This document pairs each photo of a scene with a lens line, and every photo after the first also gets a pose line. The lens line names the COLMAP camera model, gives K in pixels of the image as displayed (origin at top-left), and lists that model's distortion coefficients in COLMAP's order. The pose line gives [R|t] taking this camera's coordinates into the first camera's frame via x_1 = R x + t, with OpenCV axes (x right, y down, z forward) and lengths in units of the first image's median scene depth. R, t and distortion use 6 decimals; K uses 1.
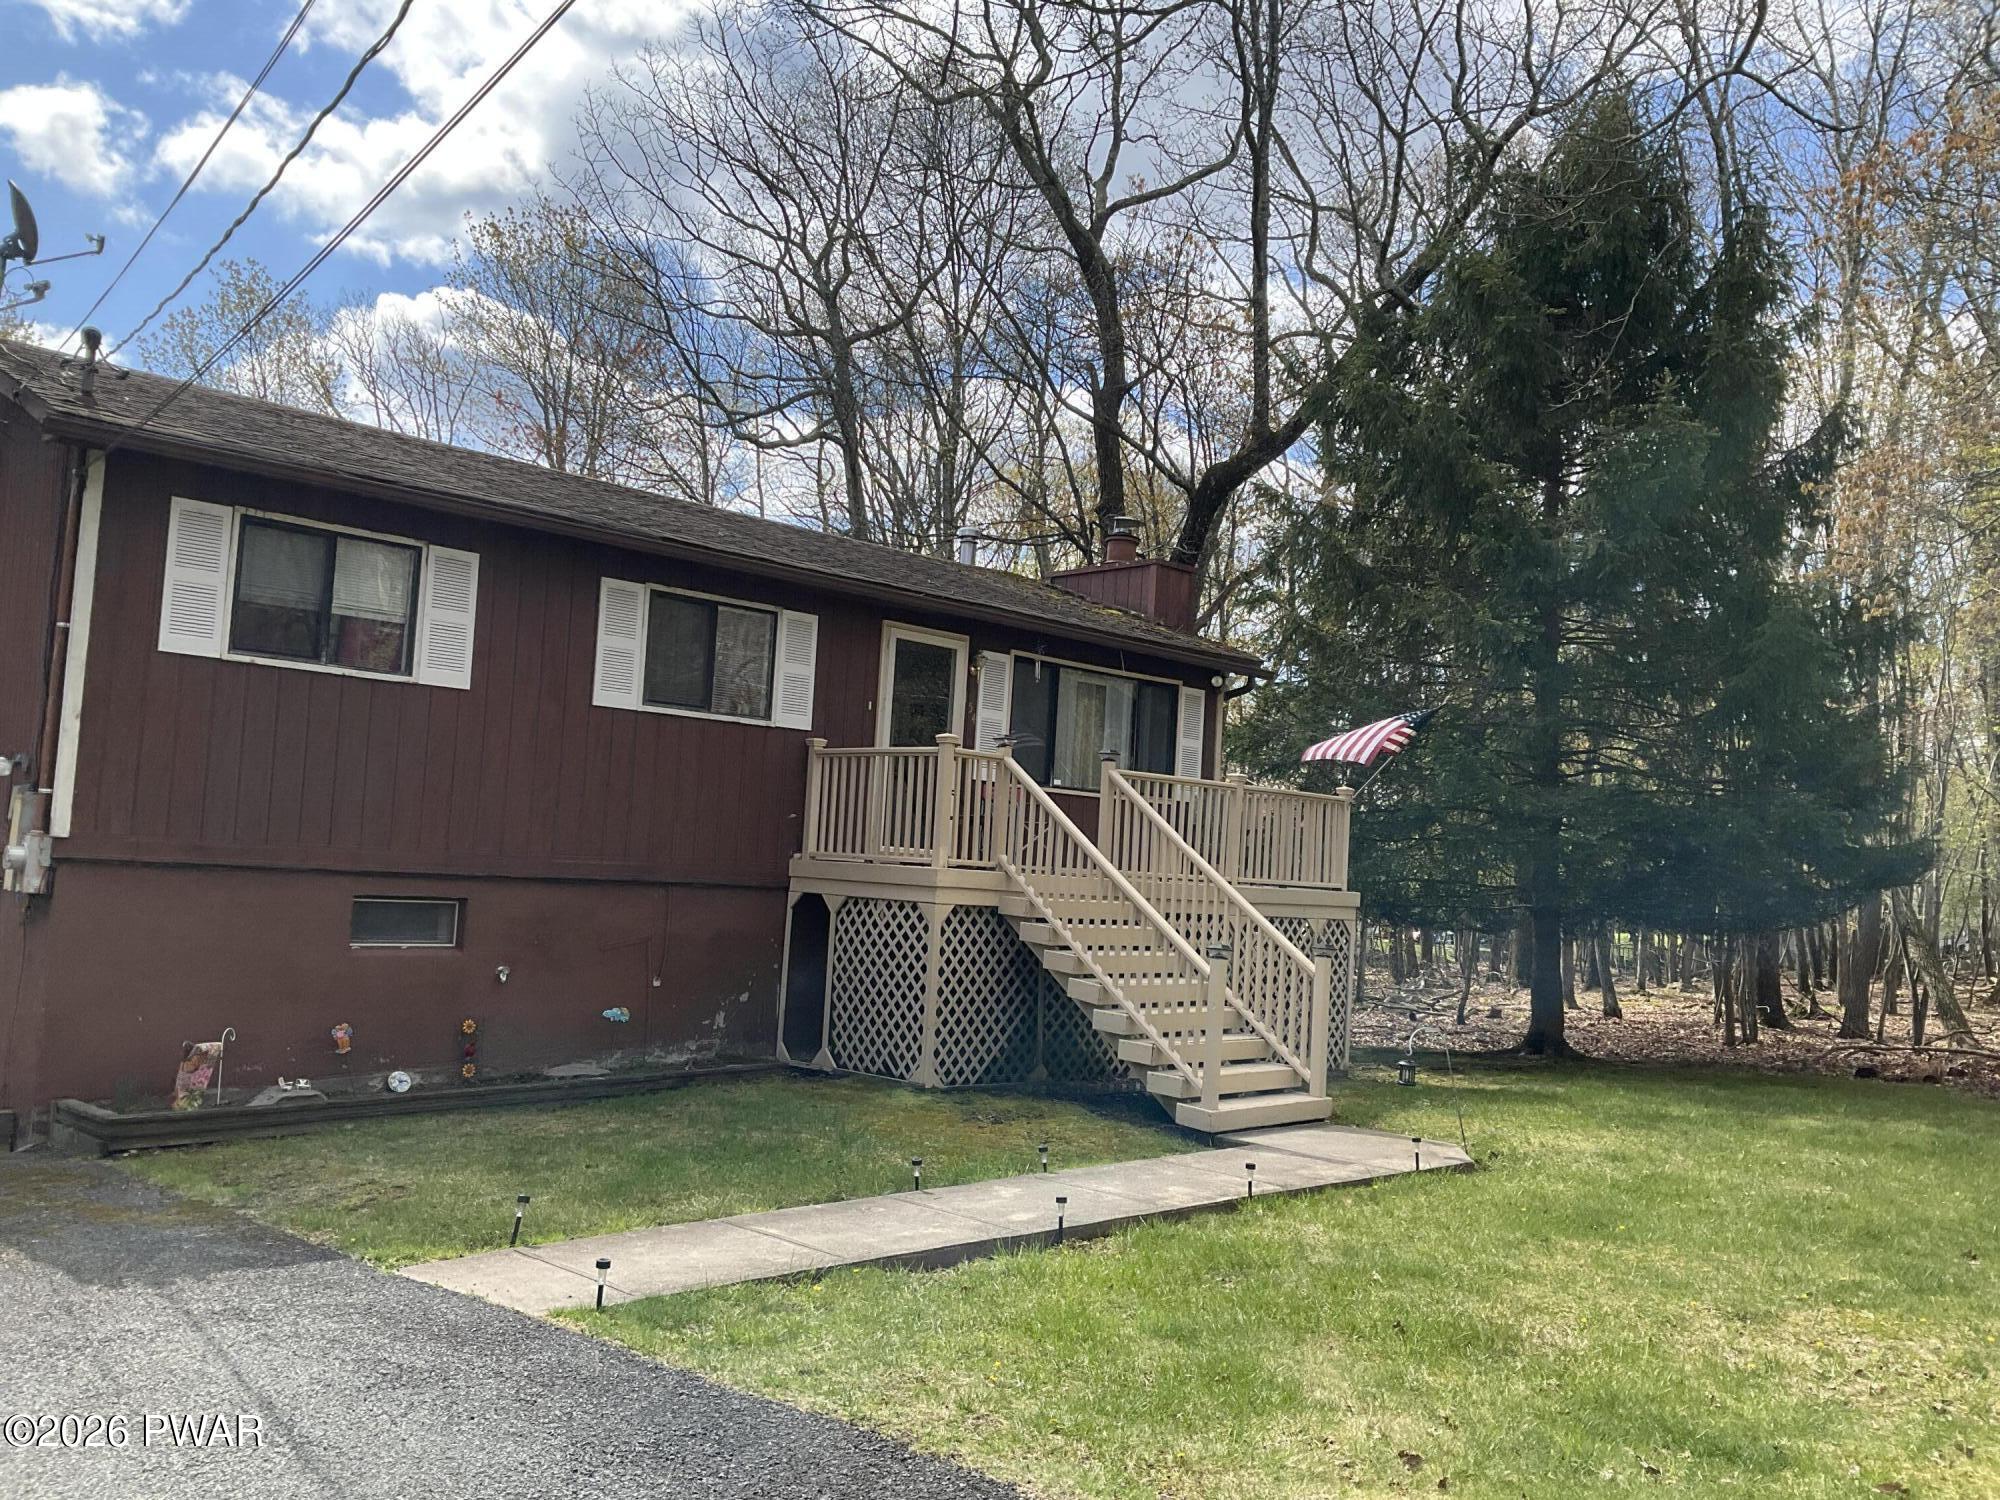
lens RADIAL K [[1633.7, 0, 1000.0], [0, 1633.7, 750.0], [0, 0, 1]] dist [0.129184, -0.275672]
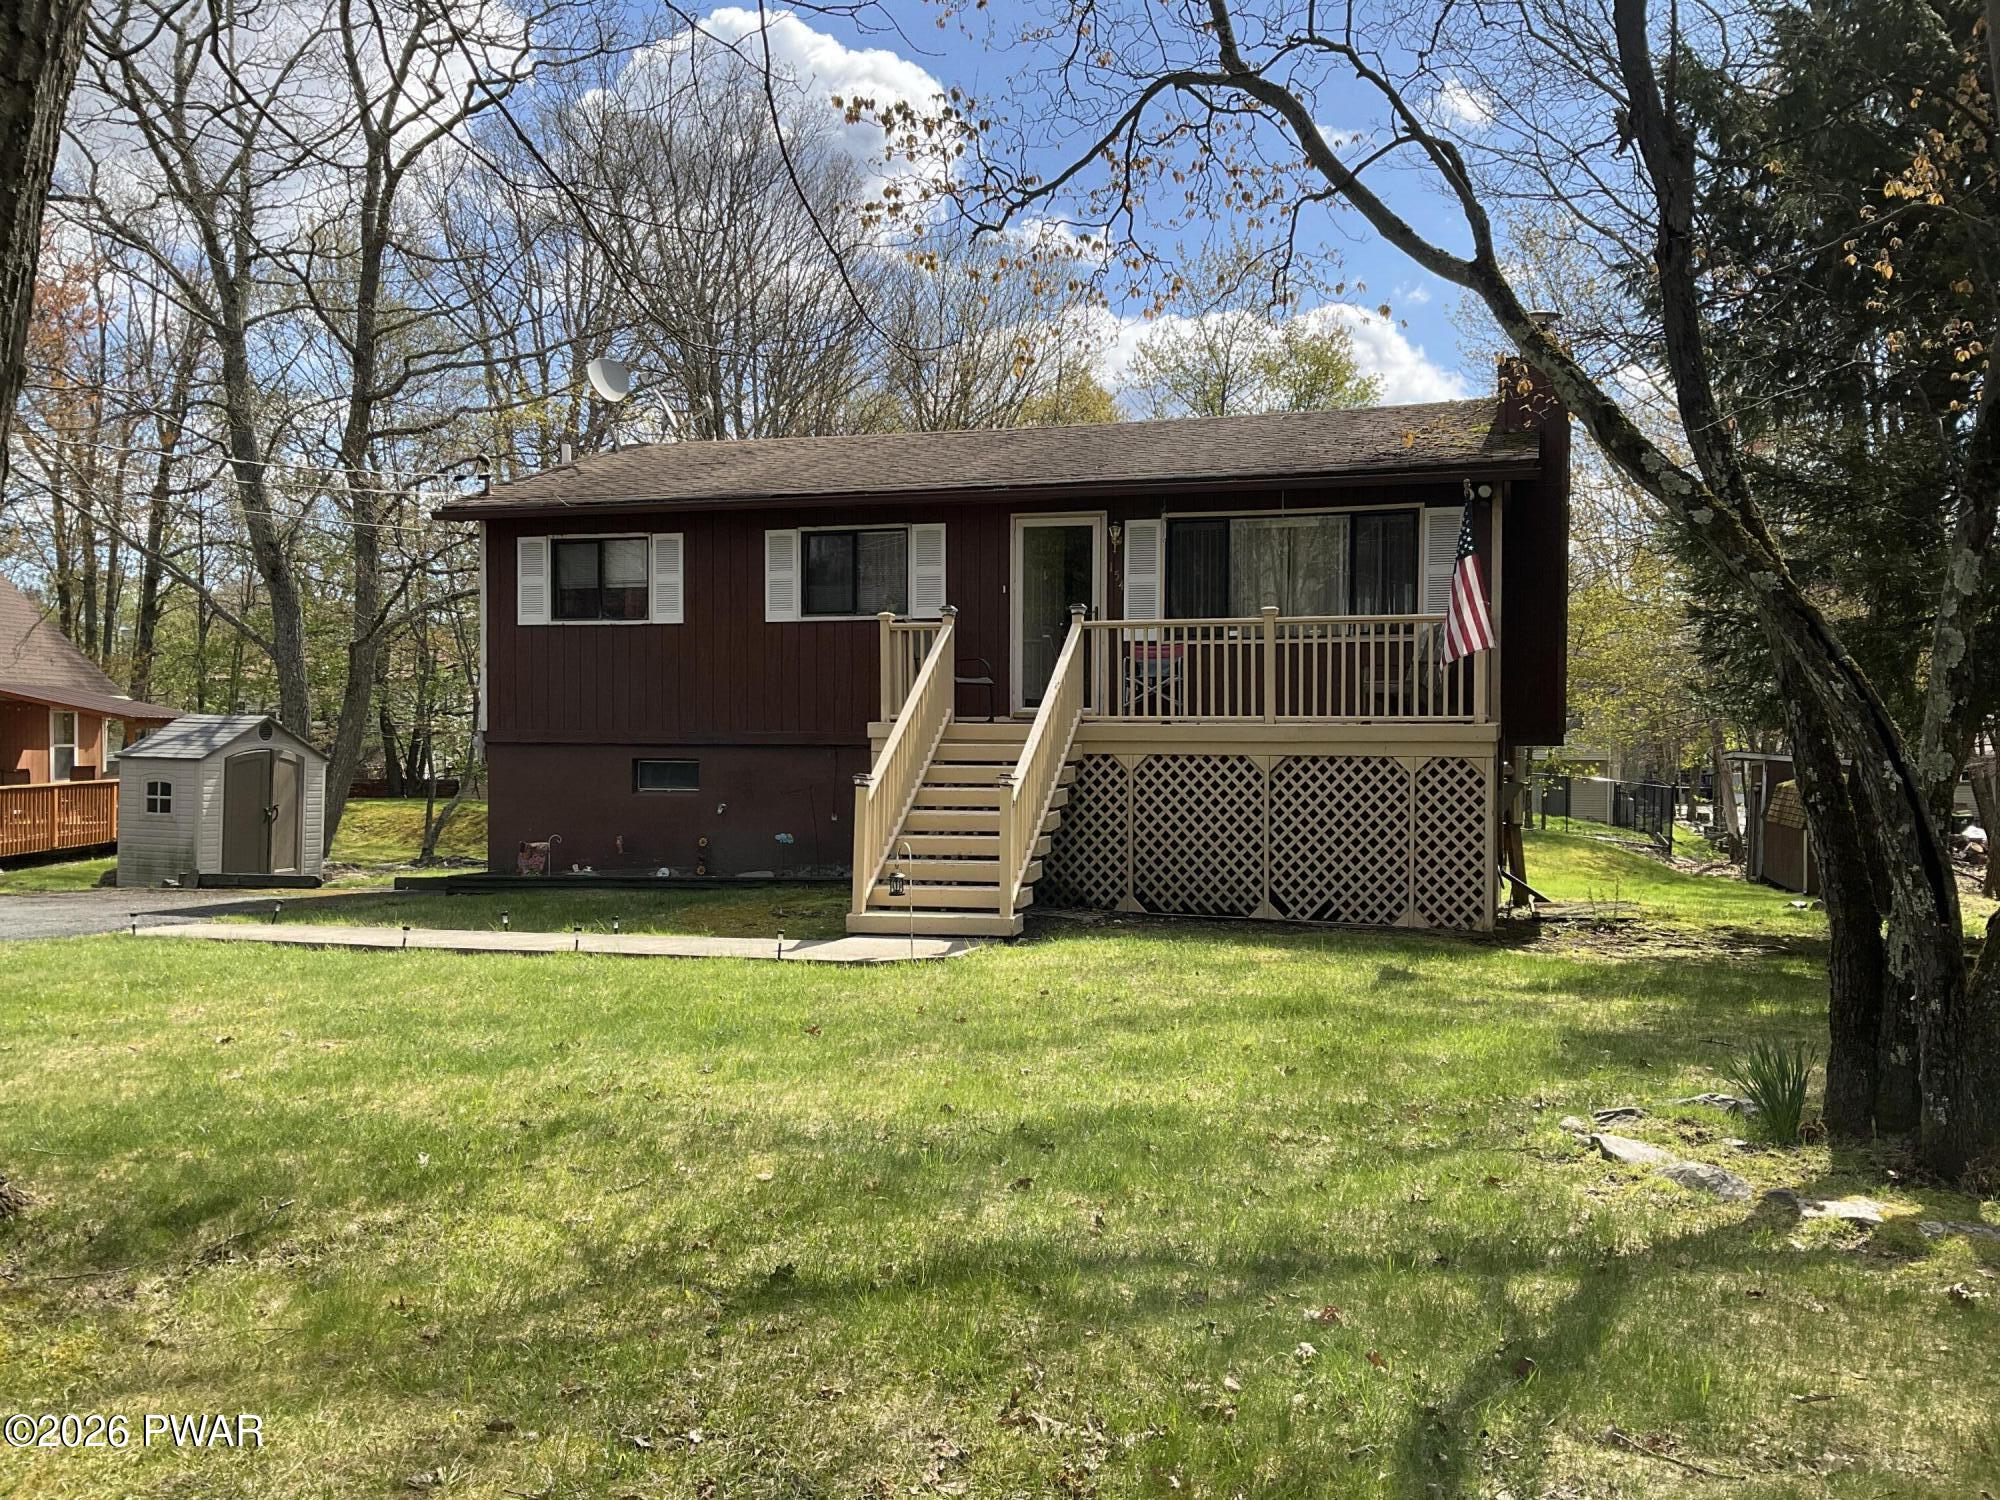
lens RADIAL K [[1633.7, 0, 1000.0], [0, 1633.7, 750.0], [0, 0, 1]] dist [0.129184, -0.275672]
pose [[0.486891, -0.042858, -0.872411, 1.073427], [0.088568, 0.996070, 0.000496, 0.099093], [0.868961, -0.077509, 0.488773, 0.470701]]
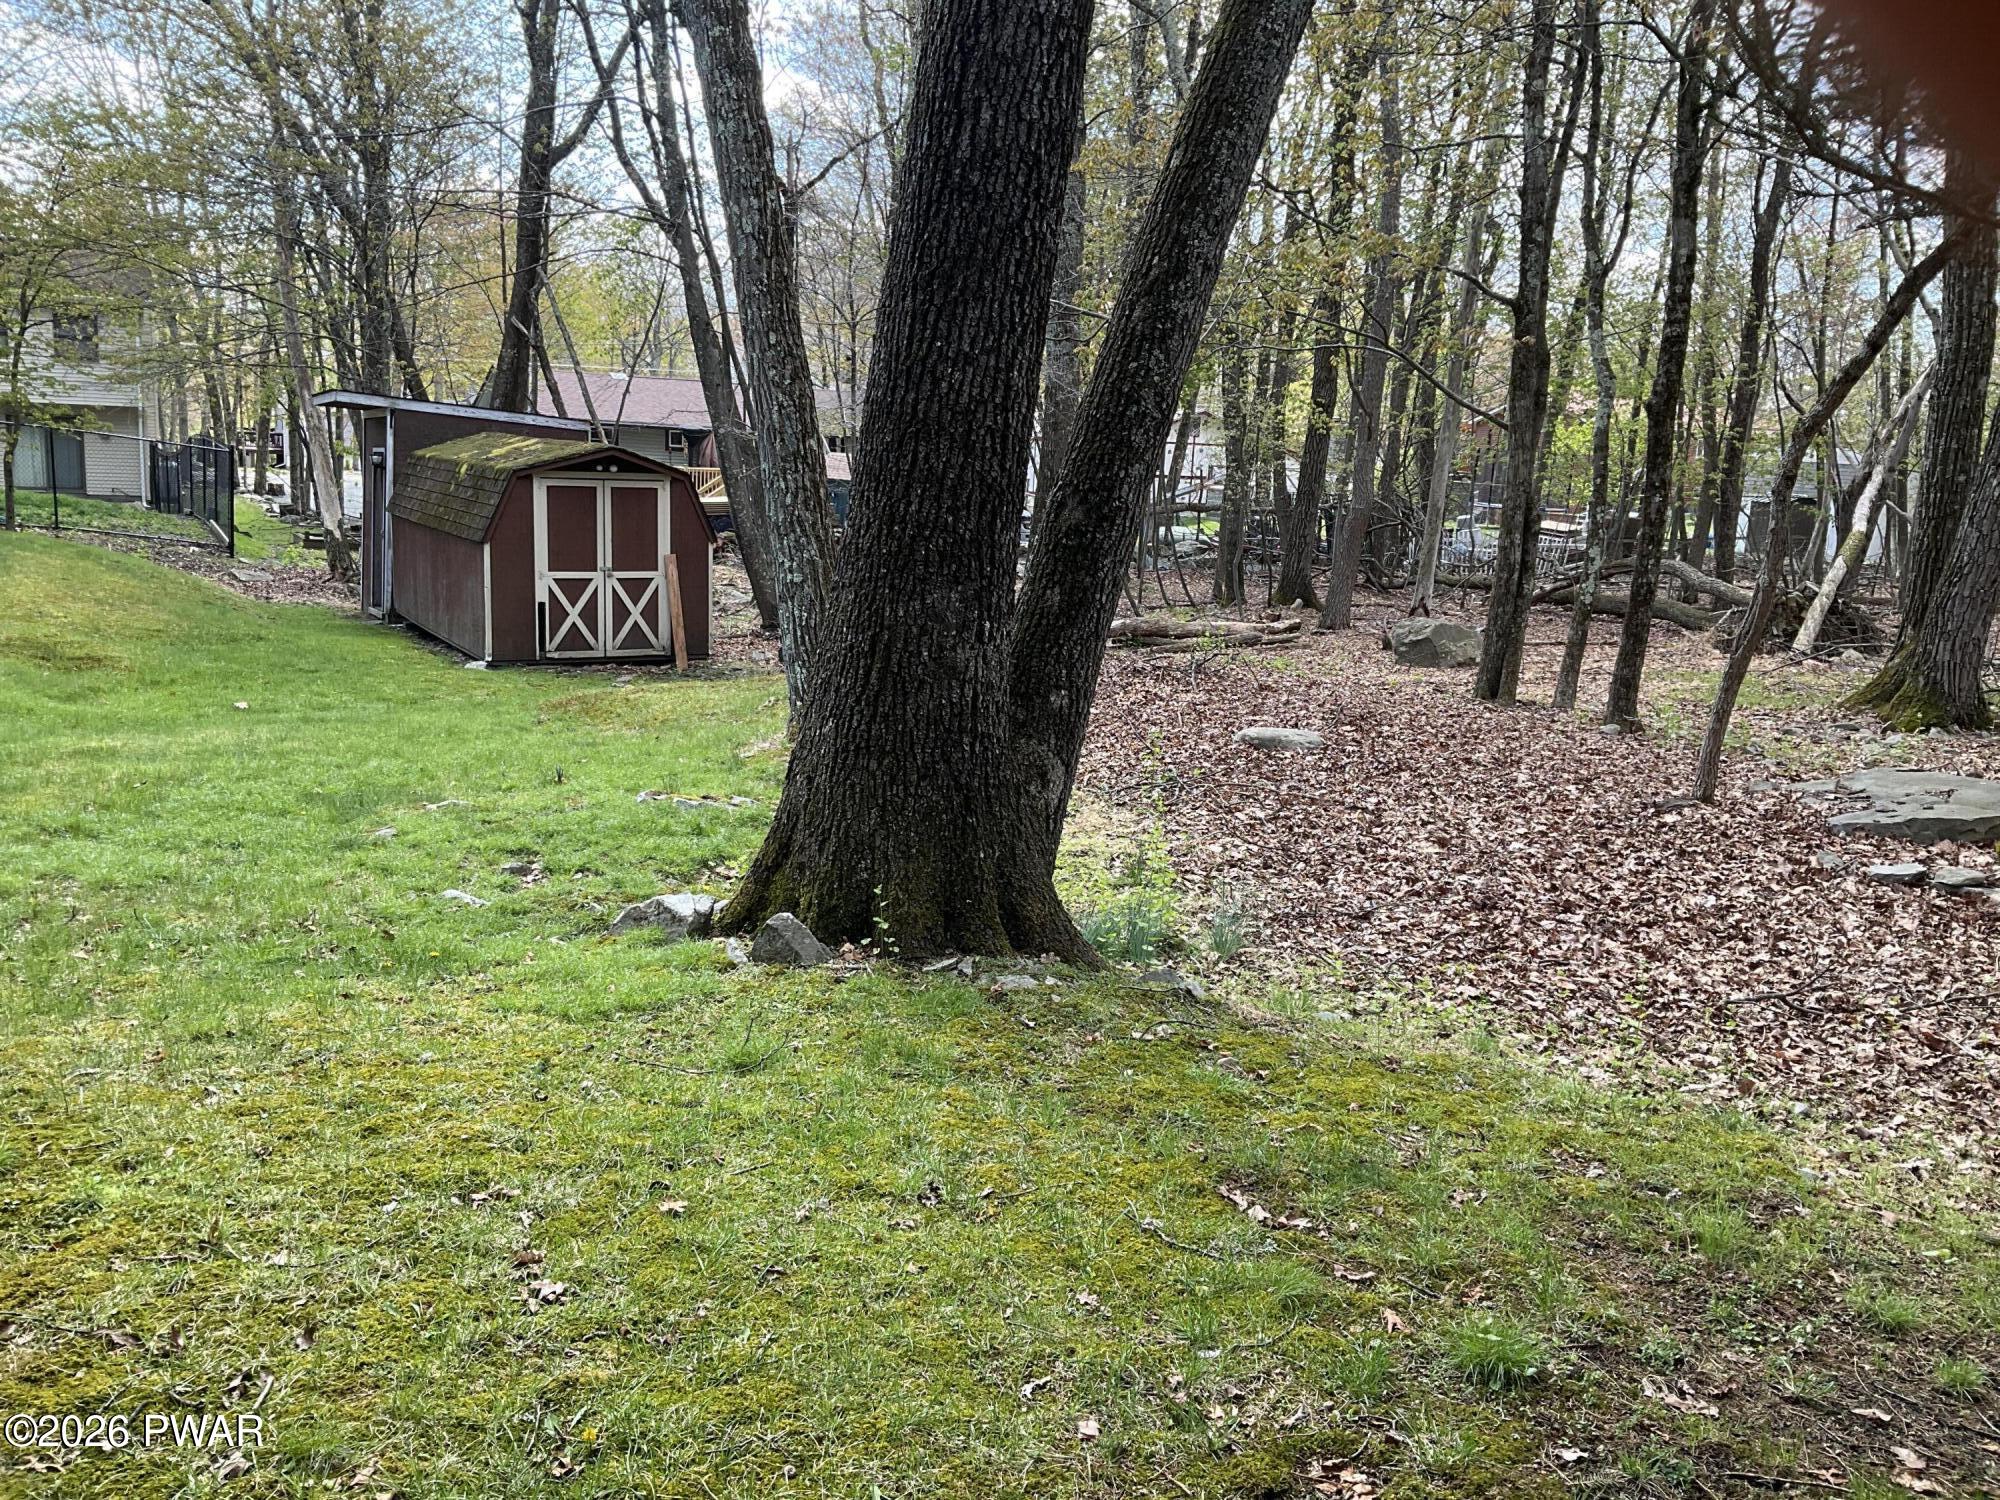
lens RADIAL K [[1703.7, 0, 1000.0], [0, 1703.7, 750.0], [0, 0, 1]] dist [0.000873, 0.001028]
pose [[0.966014, 0.041760, -0.255093, 0.227838], [0.022658, 0.969385, 0.244498, 0.165258], [0.257494, -0.241968, 0.935494, 1.537573]]
